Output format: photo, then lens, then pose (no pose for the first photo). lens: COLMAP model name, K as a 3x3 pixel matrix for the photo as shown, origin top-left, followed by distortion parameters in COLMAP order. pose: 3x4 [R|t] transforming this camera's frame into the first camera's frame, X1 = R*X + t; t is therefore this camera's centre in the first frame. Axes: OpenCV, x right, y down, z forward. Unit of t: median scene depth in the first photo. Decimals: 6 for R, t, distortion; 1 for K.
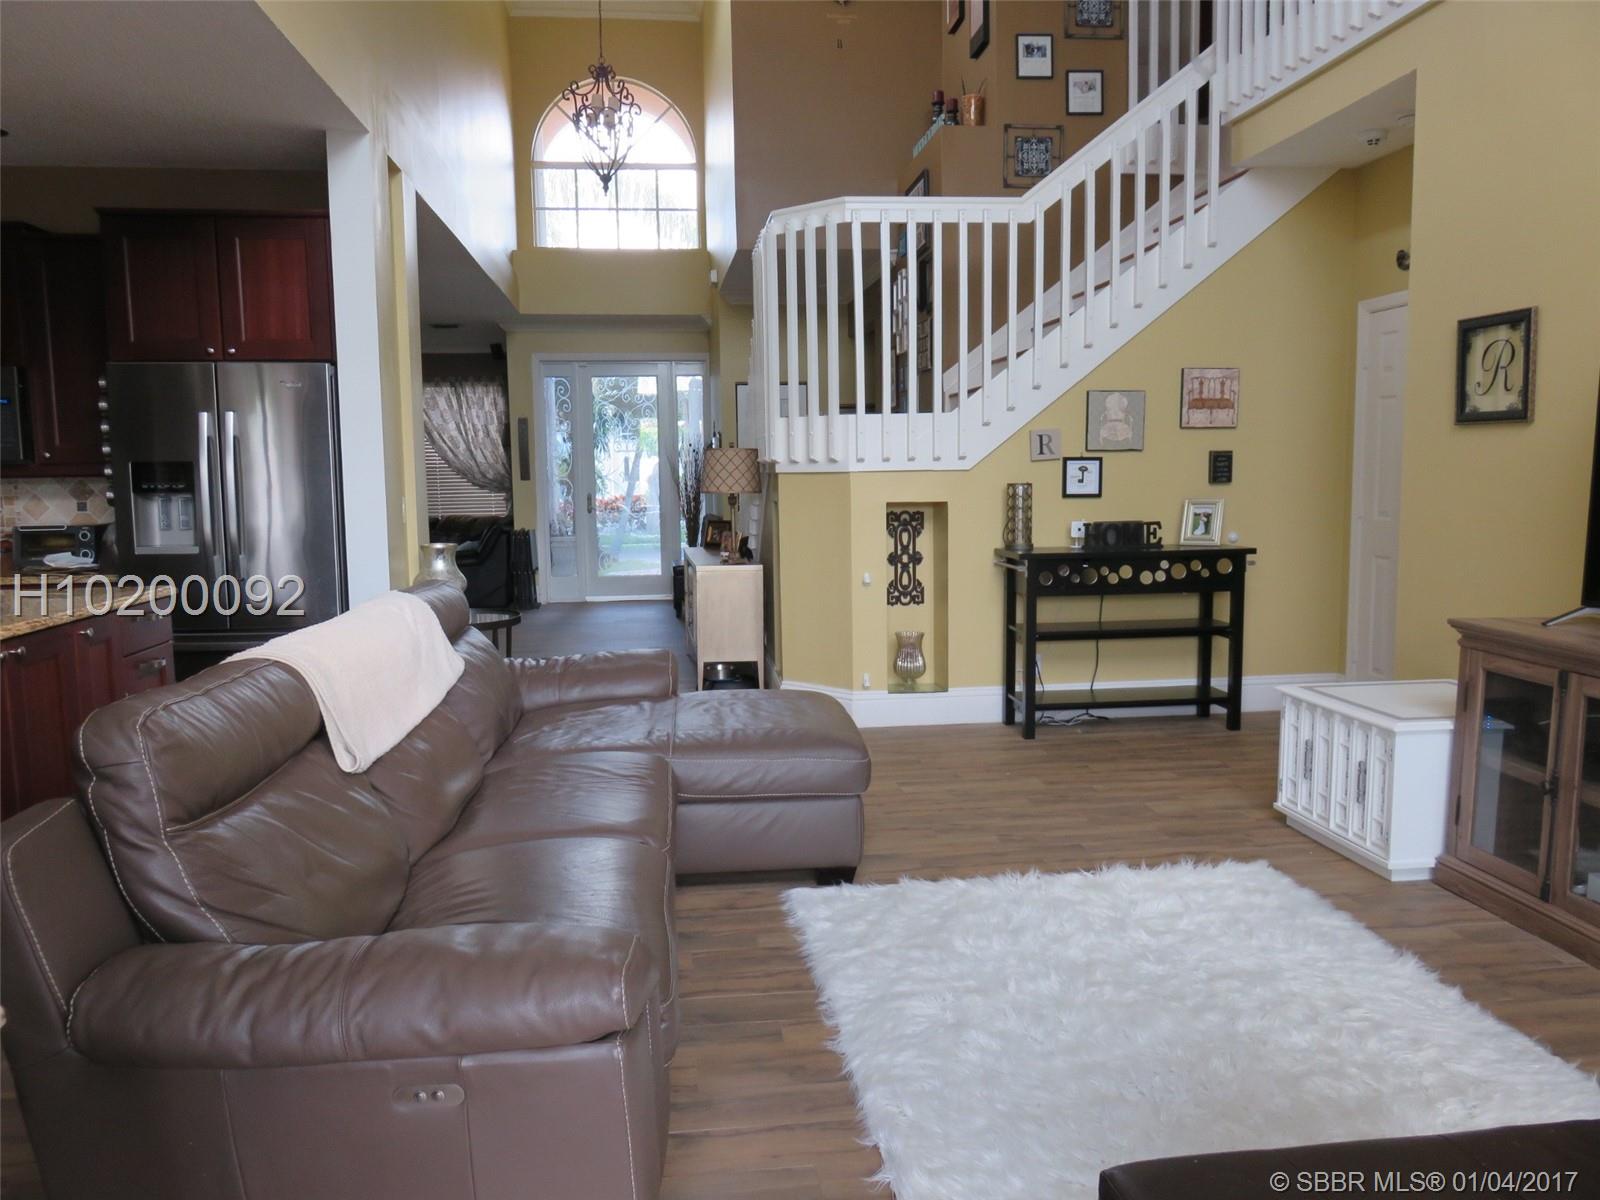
lens RADIAL K [[1174.3, 0, 807.5], [0, 1174.3, 600.3], [0, 0, 1]] dist [-0.004049, -0.000294]
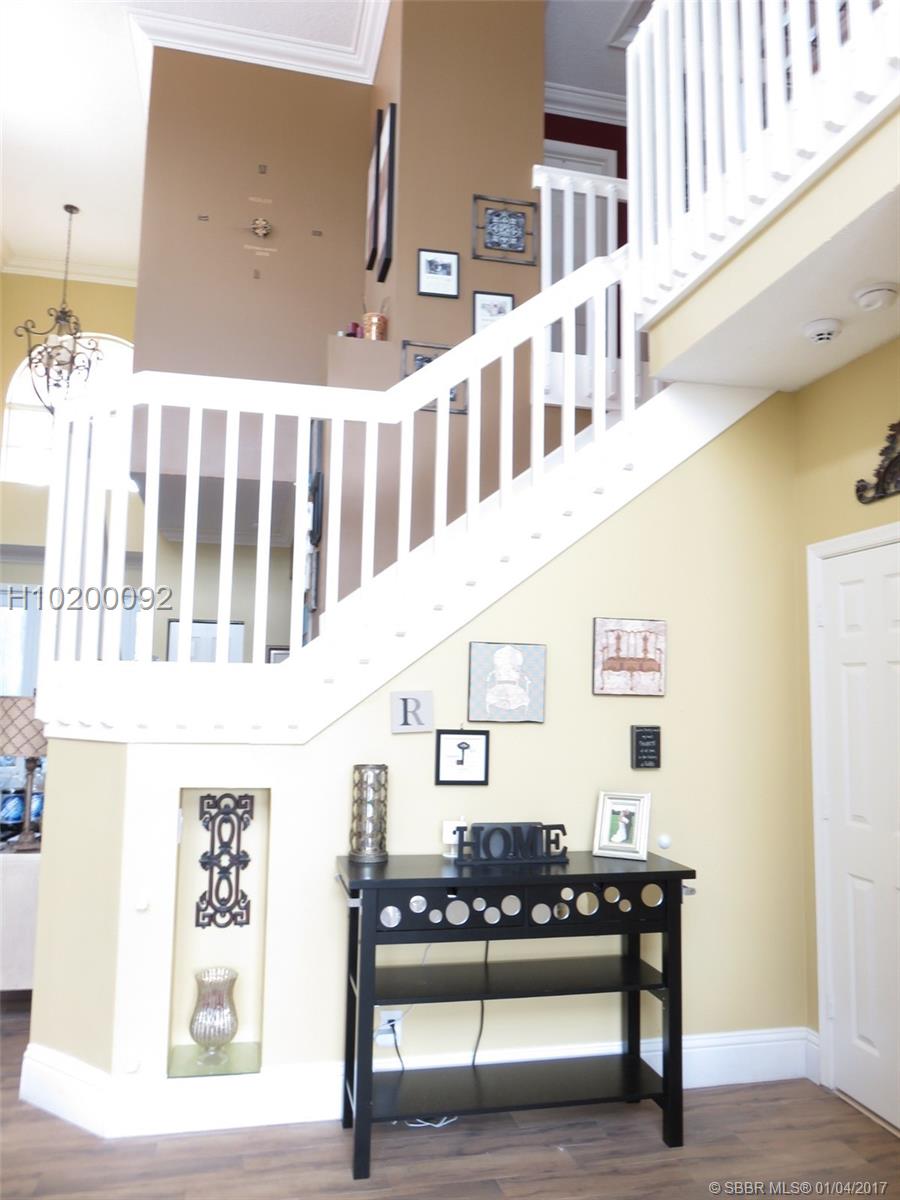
lens RADIAL K [[880.7, 0, 450.0], [0, 880.7, 600.0], [0, 0, 1]] dist [-0.004049, -0.000294]
pose [[0.995178, 0.042601, 0.088346, 0.173478], [-0.022976, 0.976940, -0.212274, -0.083859], [-0.095352, 0.209220, 0.973209, 0.443066]]
